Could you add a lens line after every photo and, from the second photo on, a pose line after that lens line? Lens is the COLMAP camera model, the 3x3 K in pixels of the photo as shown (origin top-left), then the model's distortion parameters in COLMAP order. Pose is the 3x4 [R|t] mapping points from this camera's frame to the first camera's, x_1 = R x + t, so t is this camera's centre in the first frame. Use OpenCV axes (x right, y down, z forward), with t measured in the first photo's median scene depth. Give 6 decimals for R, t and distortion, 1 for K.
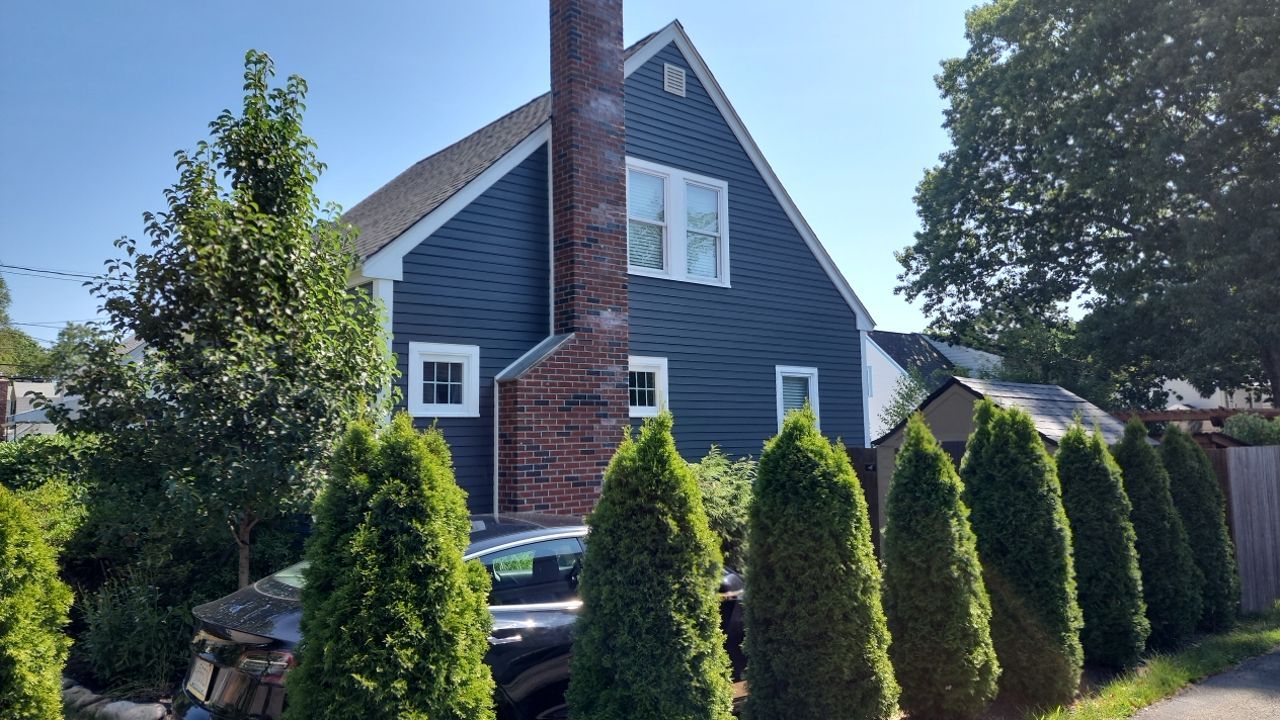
lens RADIAL K [[848.9, 0, 632.7], [0, 848.9, 357.1], [0, 0, 1]] dist [0.119918, -0.114060]
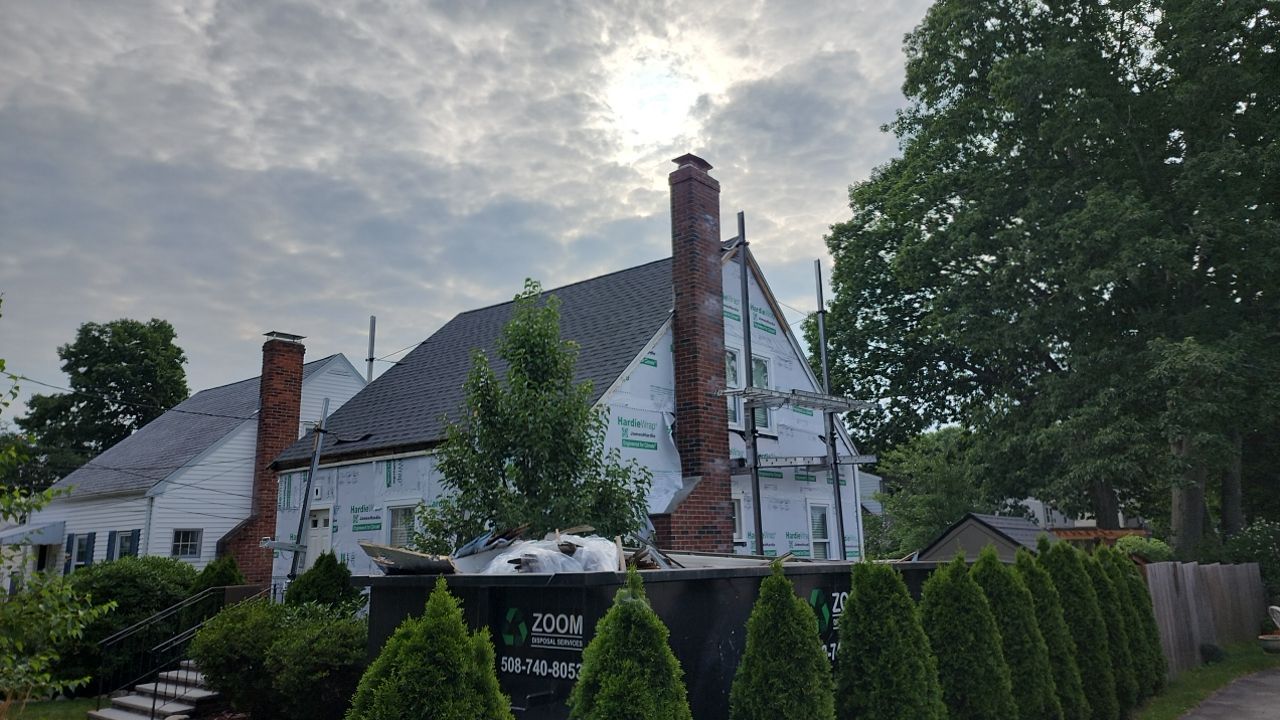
lens RADIAL K [[863.6, 0, 629.6], [0, 863.6, 350.9], [0, 0, 1]] dist [0.100278, -0.108050]
pose [[0.983923, 0.031861, 0.175729, -0.402964], [-0.008230, 0.991002, -0.133593, -0.039972], [-0.178404, 0.129999, 0.975332, -0.286506]]
